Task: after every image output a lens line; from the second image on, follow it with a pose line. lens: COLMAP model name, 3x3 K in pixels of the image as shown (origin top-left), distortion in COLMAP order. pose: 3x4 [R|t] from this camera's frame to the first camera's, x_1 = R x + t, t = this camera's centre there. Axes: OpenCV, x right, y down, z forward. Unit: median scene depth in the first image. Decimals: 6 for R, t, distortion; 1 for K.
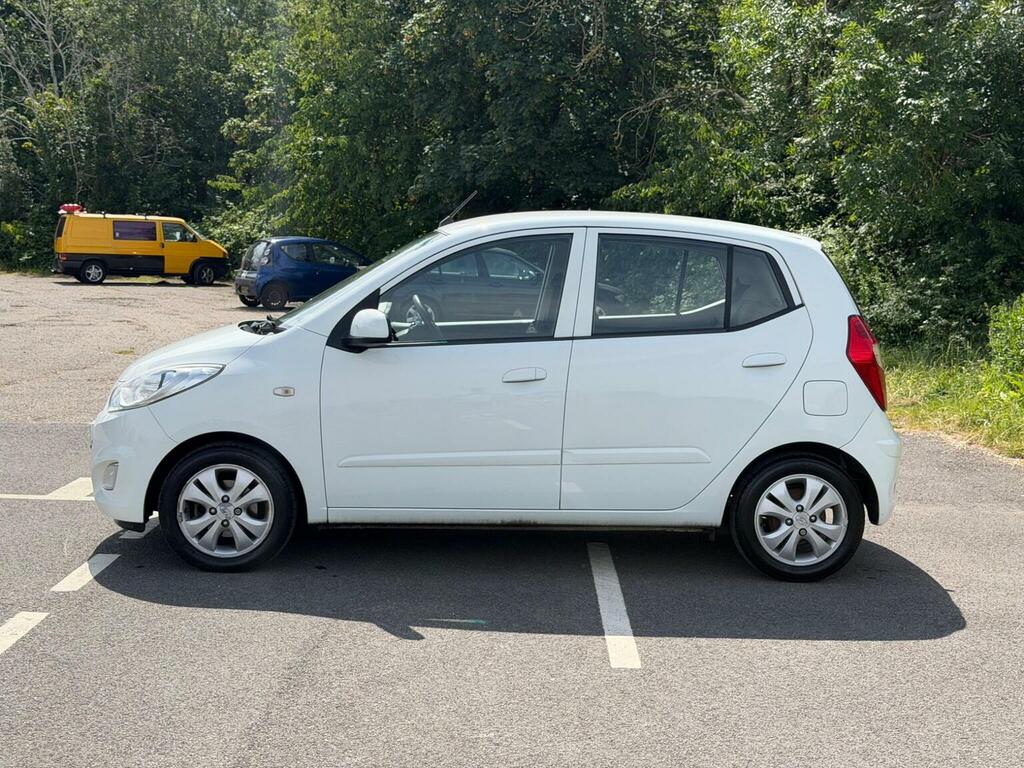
lens RADIAL K [[1426.0, 0, 517.4], [0, 1426.0, 383.8], [0, 0, 1]] dist [0.114874, 0.000000]
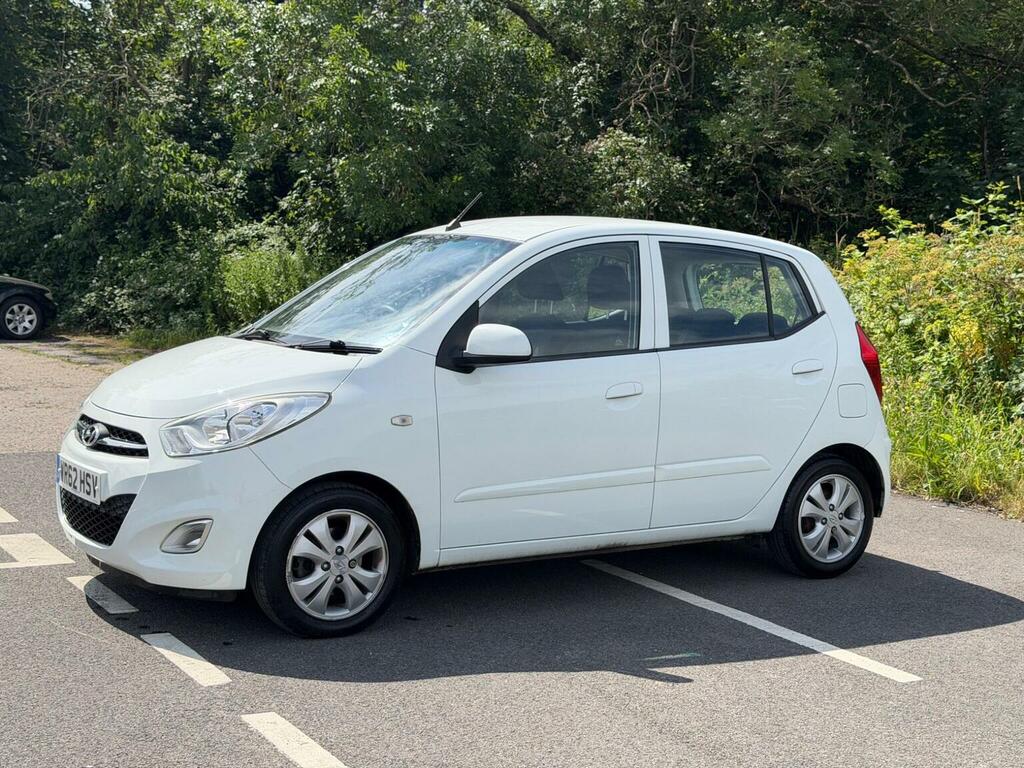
lens RADIAL K [[1426.0, 0, 519.4], [0, 1426.0, 362.9], [0, 0, 1]] dist [0.114874, 0.000000]
pose [[0.864631, -0.030388, 0.501488, -0.519324], [0.035378, 0.999374, -0.000439, -0.025701], [-0.501161, 0.018121, 0.865164, 0.206514]]
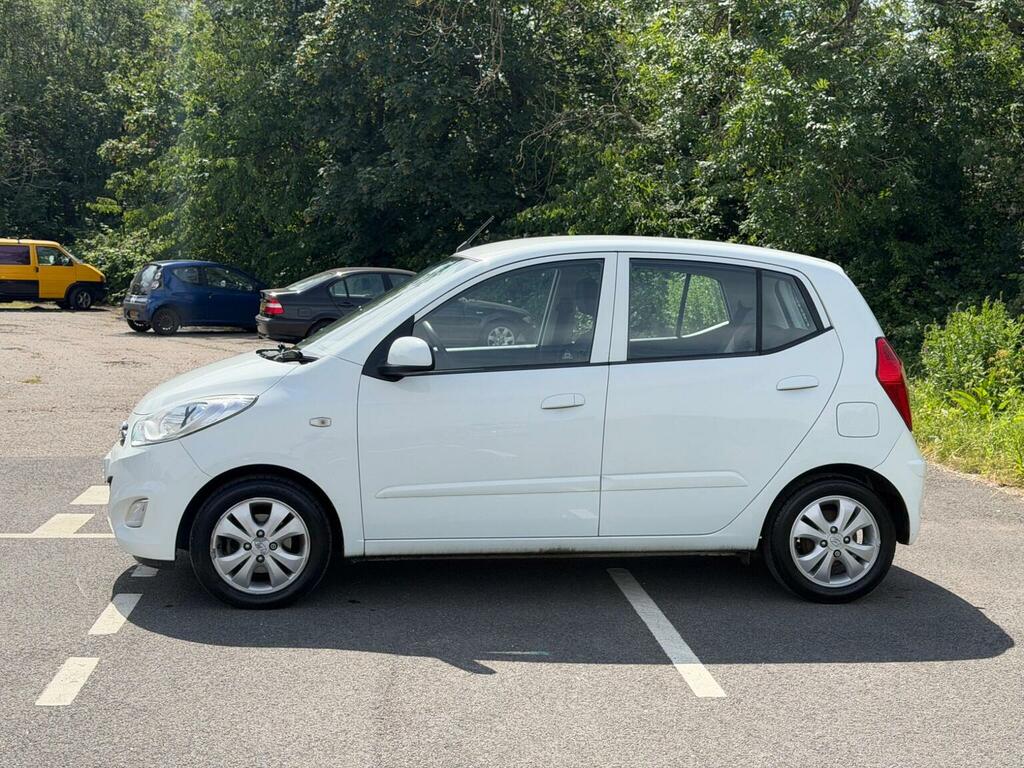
lens RADIAL K [[1426.0, 0, 509.1], [0, 1426.0, 377.3], [0, 0, 1]] dist [0.114874, 0.000000]
pose [[0.995995, -0.013947, 0.088313, -0.116887], [0.015630, 0.999709, -0.018400, -0.005027], [-0.088030, 0.019706, 0.995923, 0.014891]]
